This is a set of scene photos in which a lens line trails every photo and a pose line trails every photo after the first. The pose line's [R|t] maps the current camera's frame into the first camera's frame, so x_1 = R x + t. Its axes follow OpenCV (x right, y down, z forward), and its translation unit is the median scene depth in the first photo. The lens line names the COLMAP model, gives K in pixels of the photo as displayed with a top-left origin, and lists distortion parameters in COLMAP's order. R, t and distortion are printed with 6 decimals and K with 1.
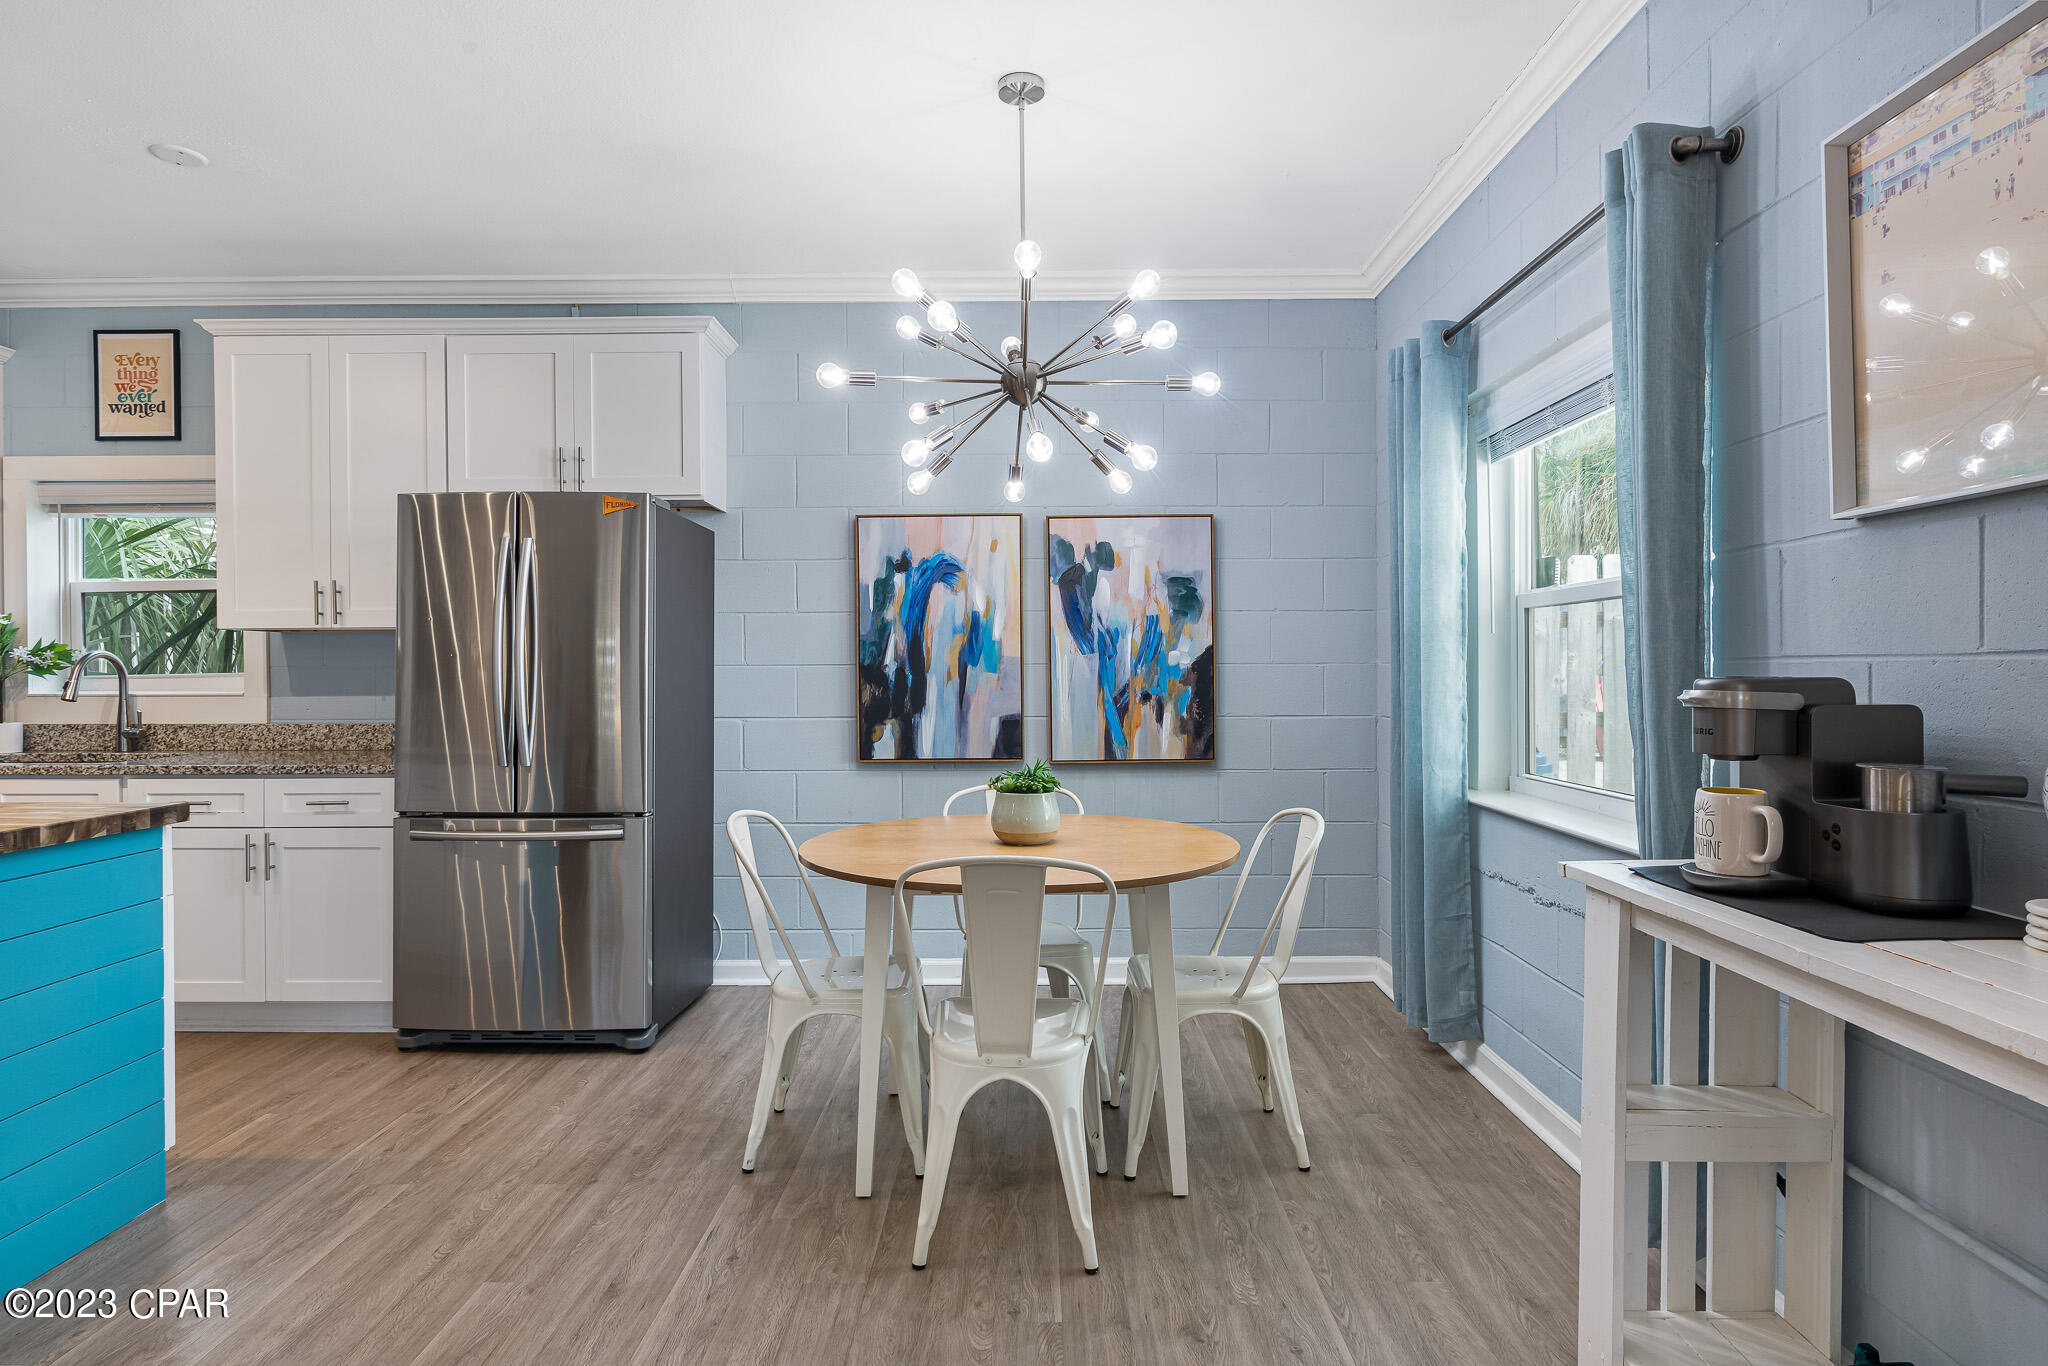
lens RADIAL K [[1079.5, 0, 1026.1], [0, 1079.5, 673.9], [0, 0, 1]] dist [-0.002120, 0.000680]
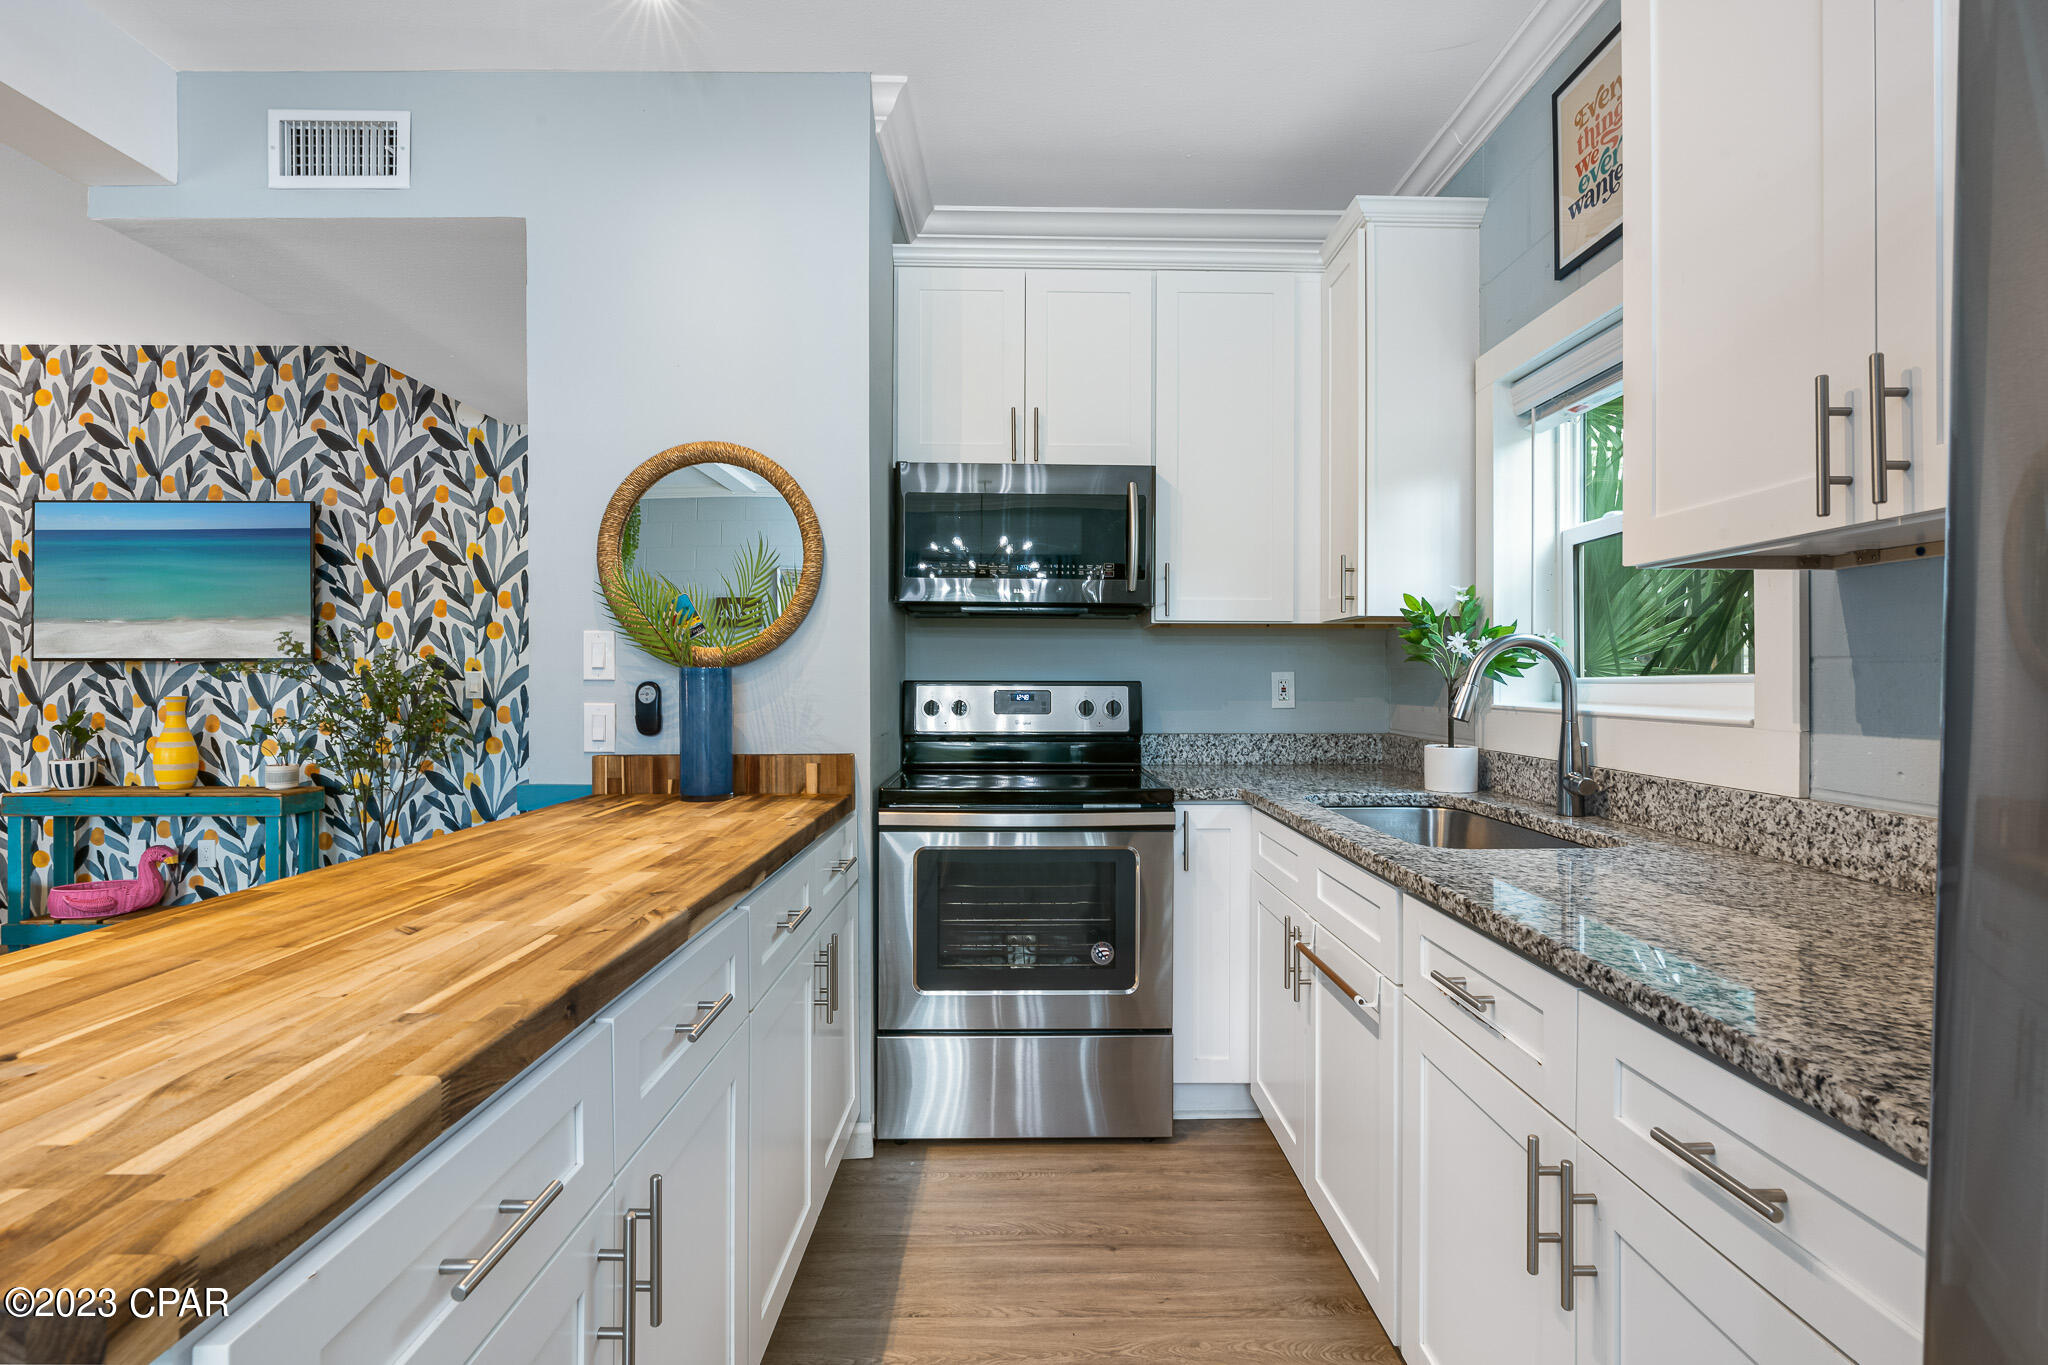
lens RADIAL K [[922.9, 0, 1025.3], [0, 922.9, 675.6], [0, 0, 1]] dist [-0.006964, 0.001881]
pose [[0.017951, 0.002280, -0.999836, -0.368708], [-0.005927, 0.999980, 0.002174, 0.001063], [0.999821, 0.005887, 0.017964, 0.712113]]
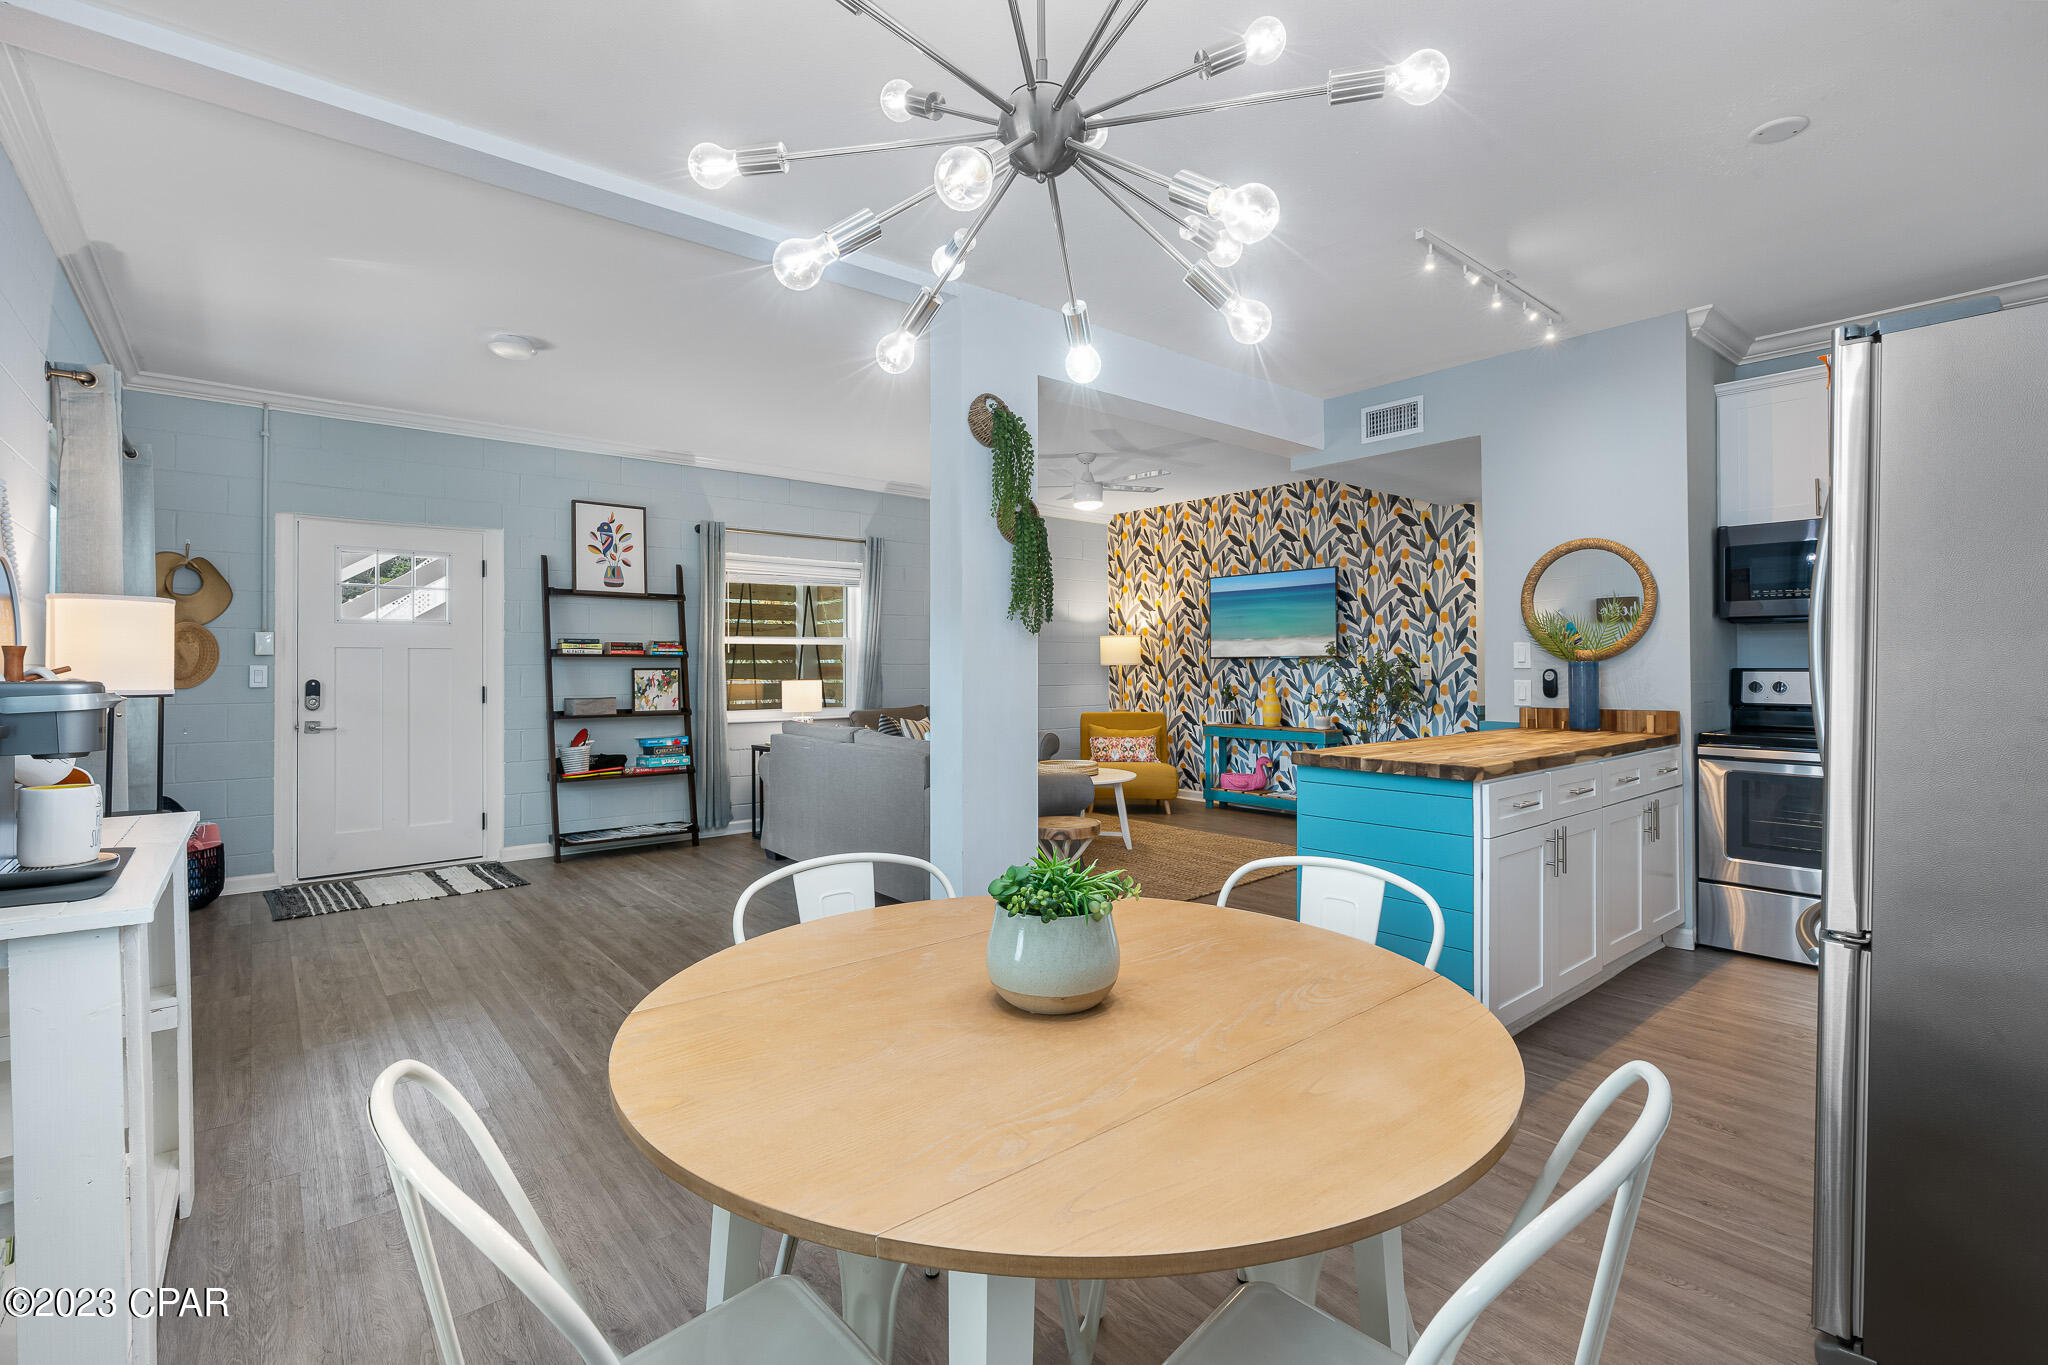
lens RADIAL K [[926.5, 0, 1022.1], [0, 926.5, 659.5], [0, 0, 1]] dist [-0.005764, -0.000053]
pose [[-0.762049, 0.002768, -0.647513, 0.205739], [0.003919, 0.999992, -0.000338, -0.005608], [0.647507, -0.002795, -0.762054, 0.906145]]
